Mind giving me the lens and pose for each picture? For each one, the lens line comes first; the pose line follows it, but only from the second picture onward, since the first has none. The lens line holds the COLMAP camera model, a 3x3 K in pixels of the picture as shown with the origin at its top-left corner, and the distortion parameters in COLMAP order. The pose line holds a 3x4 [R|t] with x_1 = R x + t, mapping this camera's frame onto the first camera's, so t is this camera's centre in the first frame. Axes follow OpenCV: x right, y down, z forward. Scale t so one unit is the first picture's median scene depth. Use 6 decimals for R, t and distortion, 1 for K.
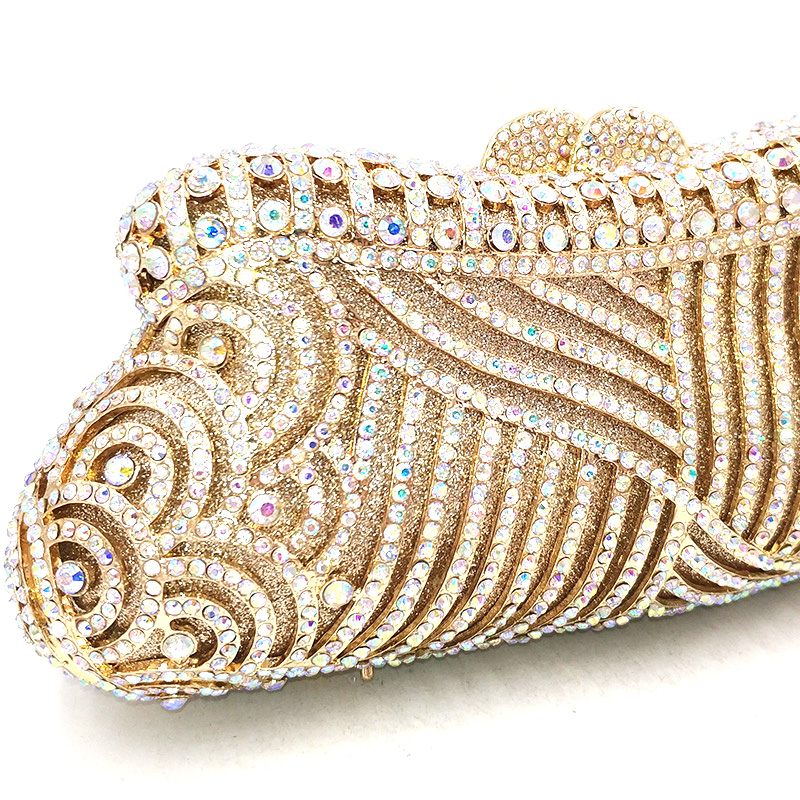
lens RADIAL K [[881.2, 0, 401.1], [0, 881.2, 370.0], [0, 0, 1]] dist [0.026139, -0.005342]
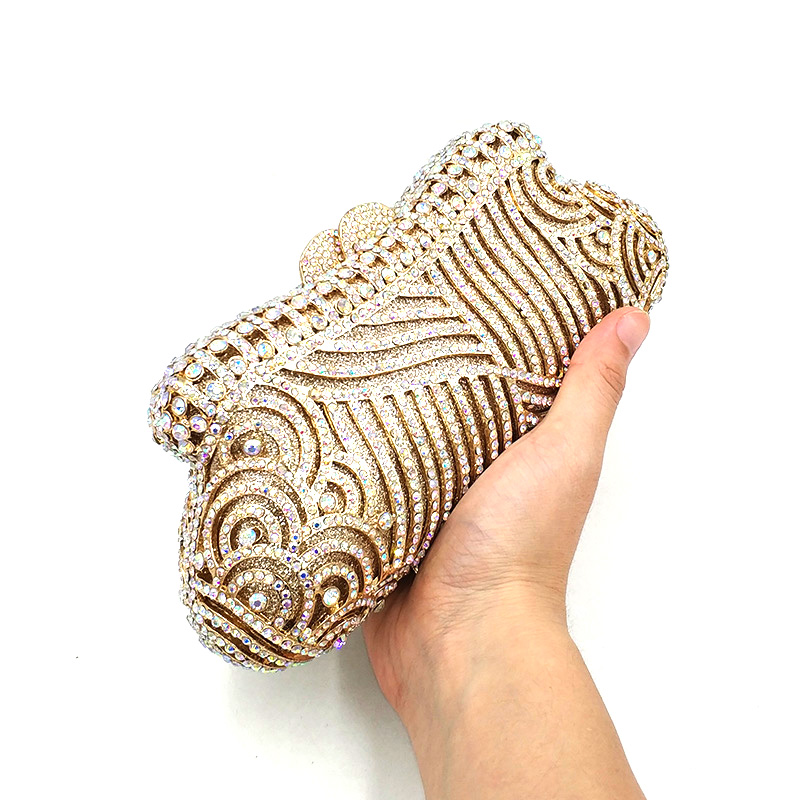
lens RADIAL K [[881.2, 0, 401.1], [0, 881.2, 370.0], [0, 0, 1]] dist [0.026139, -0.005342]
pose [[0.800946, -0.550739, 0.234888, -0.296834], [0.561817, 0.826937, 0.023168, -0.023586], [-0.206997, 0.113408, 0.971746, -0.771354]]
